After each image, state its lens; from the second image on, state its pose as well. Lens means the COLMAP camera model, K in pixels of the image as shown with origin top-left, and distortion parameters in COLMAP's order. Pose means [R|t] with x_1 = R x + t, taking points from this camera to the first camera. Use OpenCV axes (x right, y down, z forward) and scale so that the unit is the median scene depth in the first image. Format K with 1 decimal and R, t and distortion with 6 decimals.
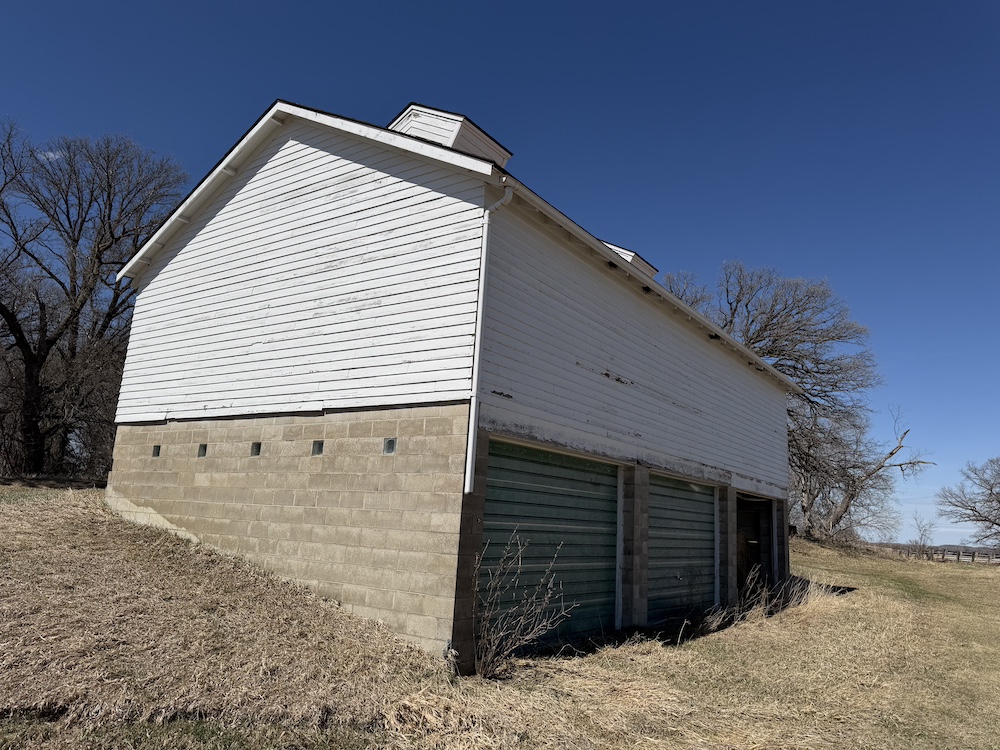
lens RADIAL K [[706.3, 0, 474.0], [0, 706.3, 370.6], [0, 0, 1]] dist [0.055142, -0.063443]
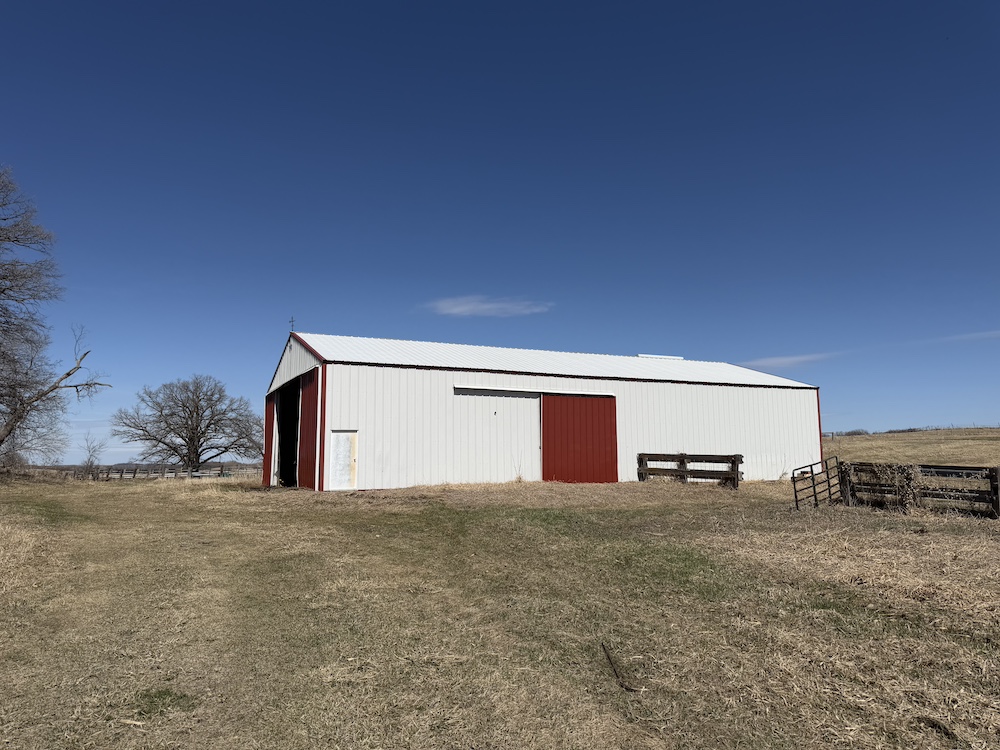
lens RADIAL K [[706.3, 0, 497.0], [0, 706.3, 372.2], [0, 0, 1]] dist [0.055142, -0.063443]
pose [[0.503697, 0.051020, 0.862372, 0.137306], [-0.144742, 0.989127, 0.026023, 0.015690], [-0.851668, -0.137929, 0.505606, 0.065750]]
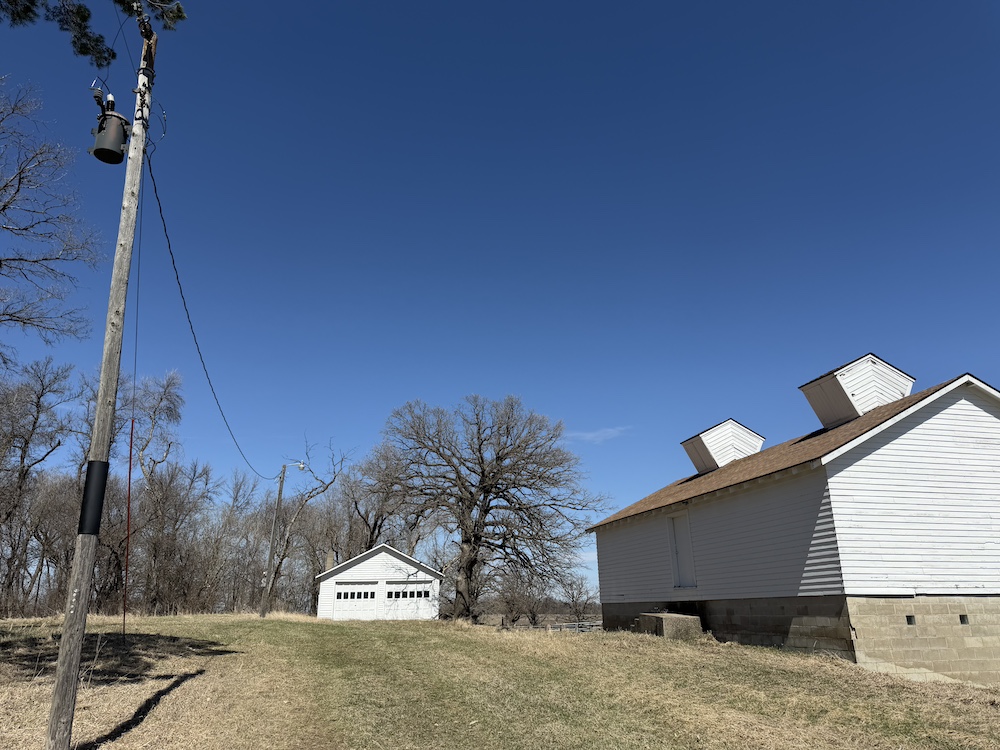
lens RADIAL K [[706.3, 0, 492.3], [0, 706.3, 363.6], [0, 0, 1]] dist [0.055142, -0.063443]
pose [[0.660483, 0.188705, 0.726741, -2.000311], [-0.108769, 0.981740, -0.156066, -0.055830], [-0.742921, 0.024032, 0.668948, 0.723522]]
